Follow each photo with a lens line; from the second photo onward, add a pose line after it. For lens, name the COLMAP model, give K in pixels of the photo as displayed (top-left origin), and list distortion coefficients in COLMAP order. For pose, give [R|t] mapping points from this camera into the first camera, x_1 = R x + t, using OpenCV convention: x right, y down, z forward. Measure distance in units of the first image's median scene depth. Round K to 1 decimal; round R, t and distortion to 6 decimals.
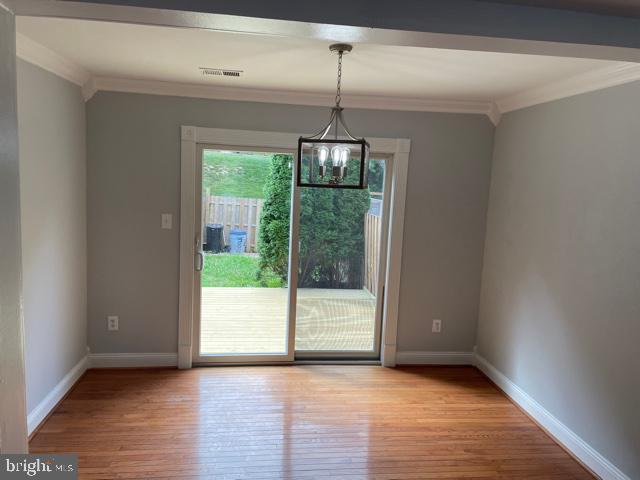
lens RADIAL K [[482.3, 0, 323.3], [0, 482.3, 237.4], [0, 0, 1]] dist [0.071939, -0.086819]
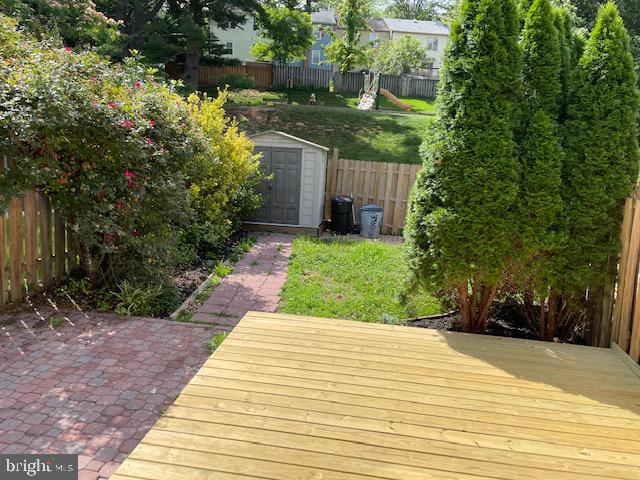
lens RADIAL K [[482.3, 0, 317.0], [0, 482.3, 234.5], [0, 0, 1]] dist [0.071939, -0.086819]
pose [[0.957843, 0.054432, -0.282089, -0.076674], [-0.034639, 0.996605, 0.074687, -0.039827], [0.285197, -0.061767, 0.956477, 0.440298]]
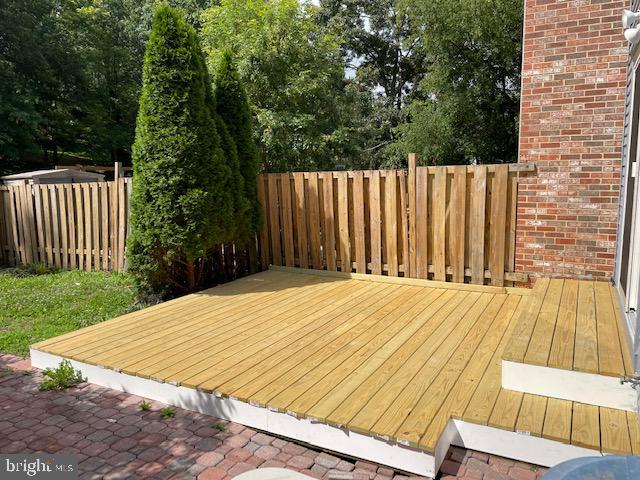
lens RADIAL K [[482.3, 0, 319.9], [0, 482.3, 237.6], [0, 0, 1]] dist [0.071939, -0.086819]
pose [[0.593003, -0.159169, 0.789311, -0.507068], [0.140638, 0.985673, 0.093105, -0.007380], [-0.792823, 0.055796, 0.606893, 0.458521]]
